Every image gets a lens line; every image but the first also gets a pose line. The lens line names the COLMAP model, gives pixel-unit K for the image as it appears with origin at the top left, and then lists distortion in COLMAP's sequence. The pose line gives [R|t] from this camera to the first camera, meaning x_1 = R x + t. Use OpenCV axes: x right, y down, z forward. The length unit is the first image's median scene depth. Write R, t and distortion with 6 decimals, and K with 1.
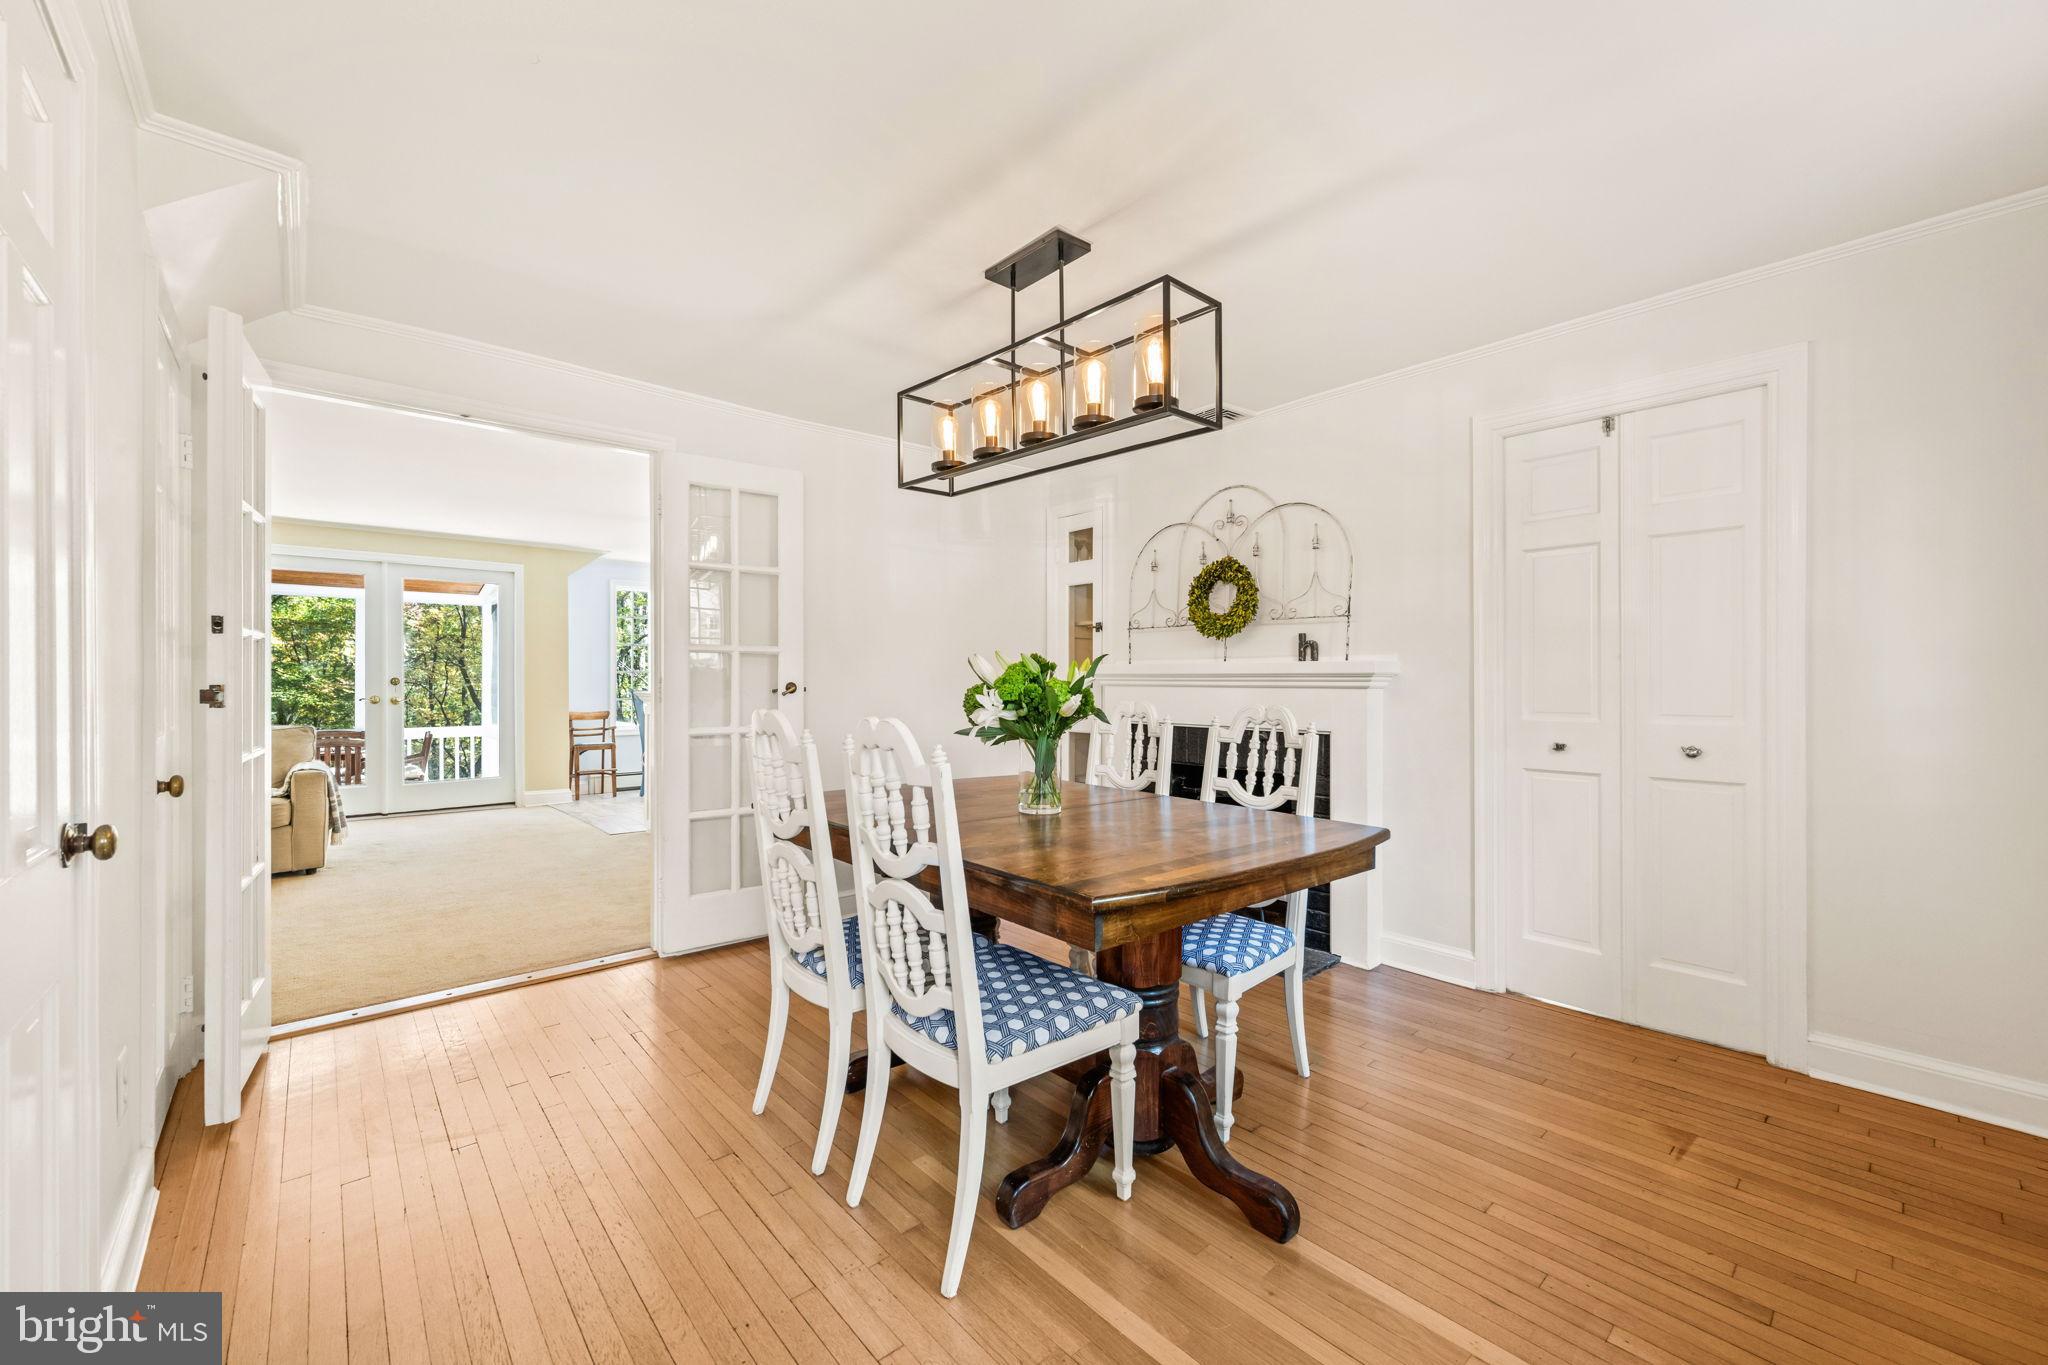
lens RADIAL K [[821.9, 0, 1043.0], [0, 821.9, 681.6], [0, 0, 1]] dist [-0.000171, -0.000383]
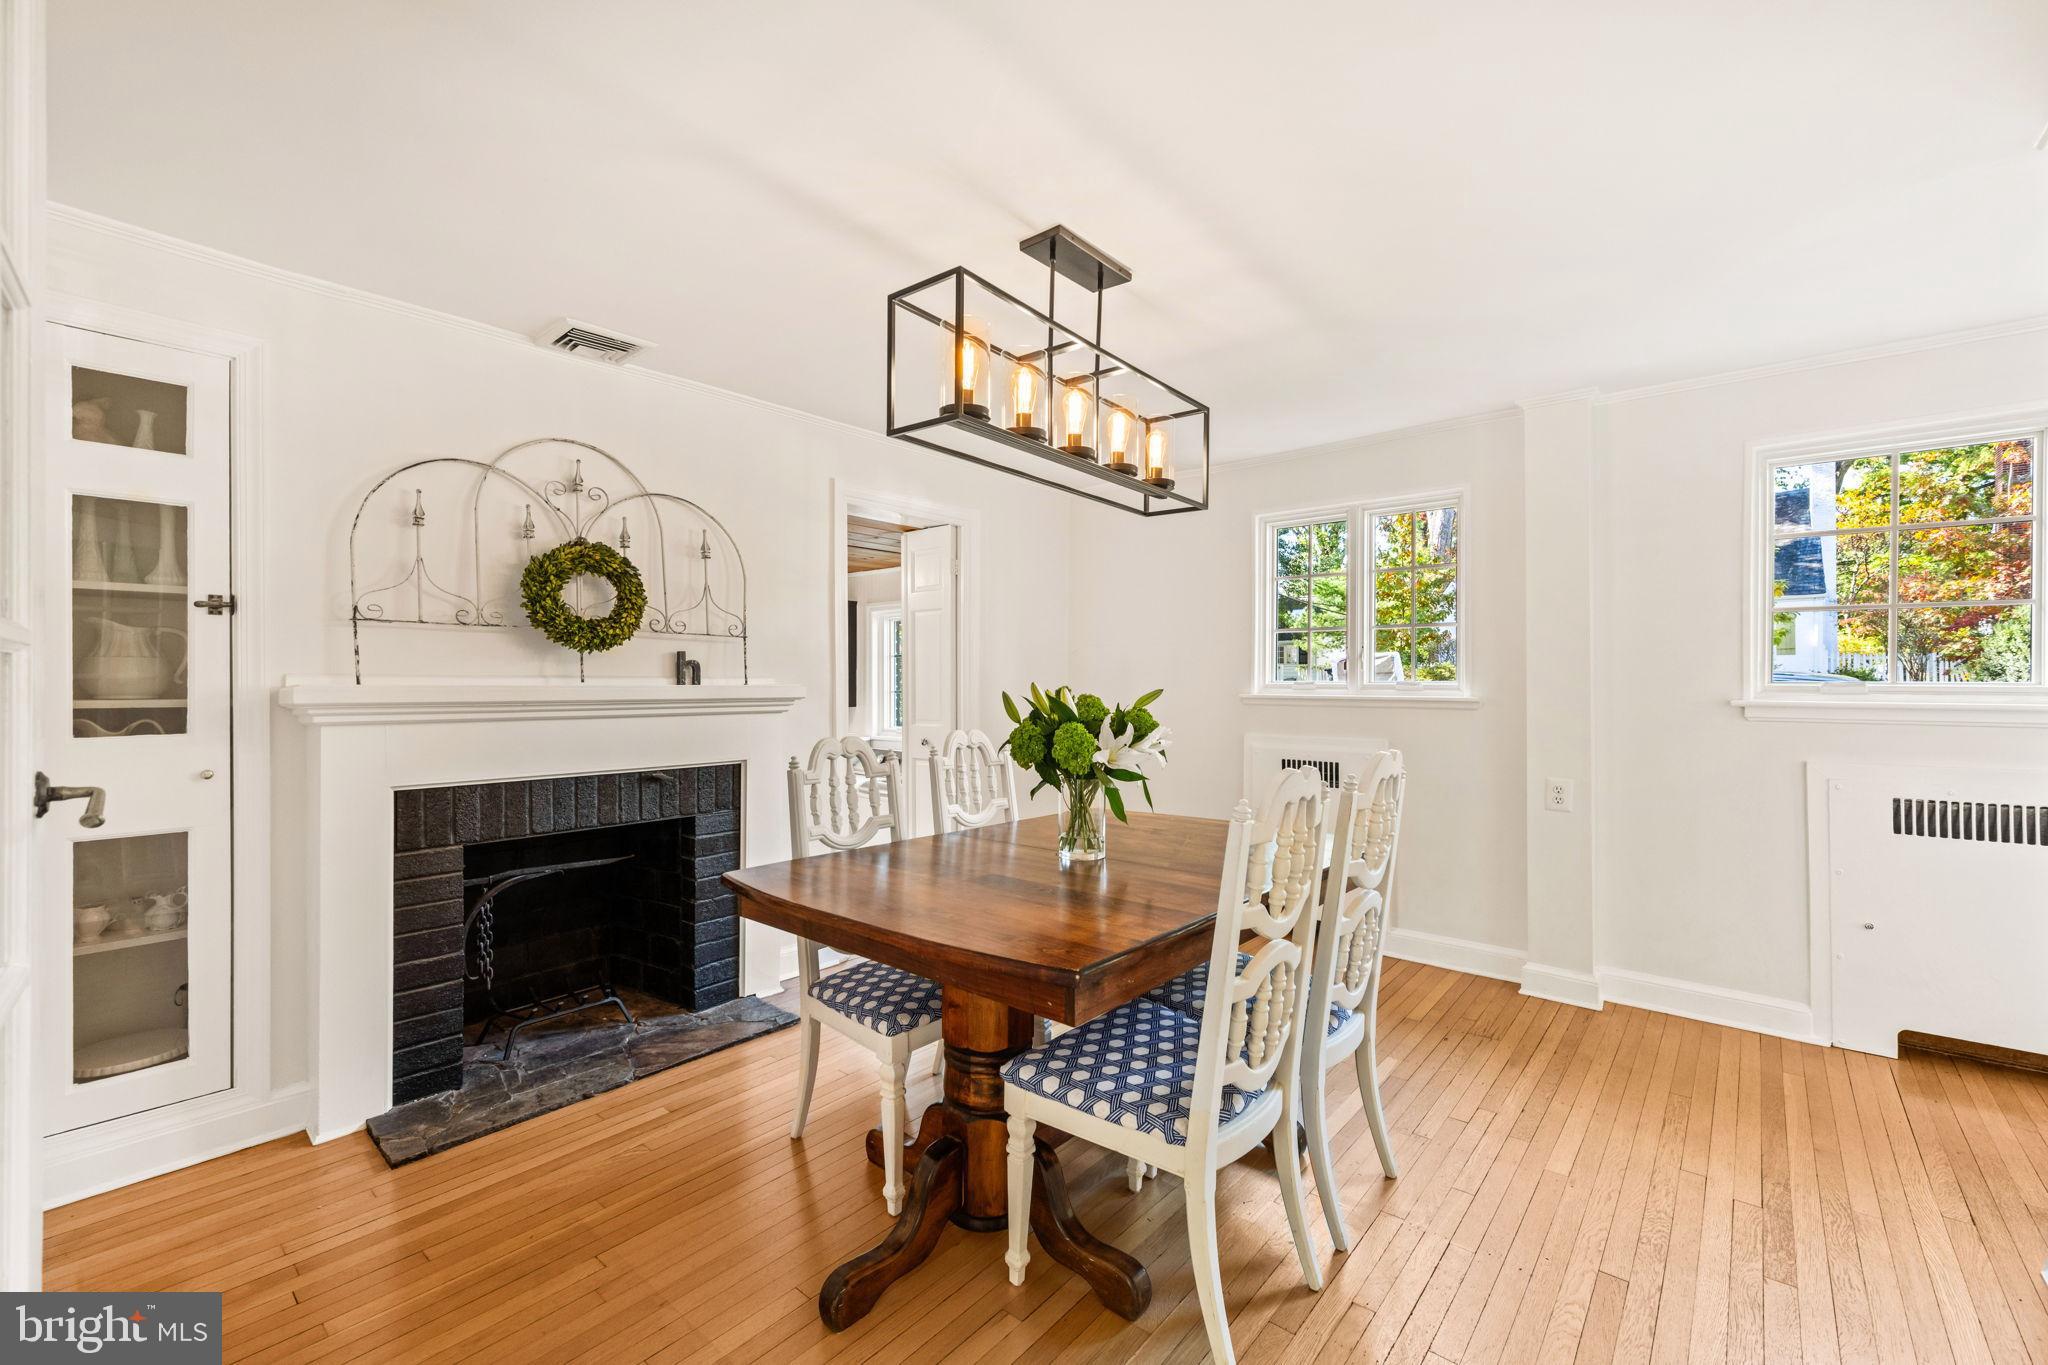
lens RADIAL K [[821.9, 0, 1043.0], [0, 821.9, 681.6], [0, 0, 1]] dist [-0.000171, -0.000383]
pose [[-0.128568, 0.001825, 0.991699, -0.581078], [0.003329, 0.999993, -0.001408, -0.025096], [-0.991695, 0.003120, -0.128573, 0.737138]]
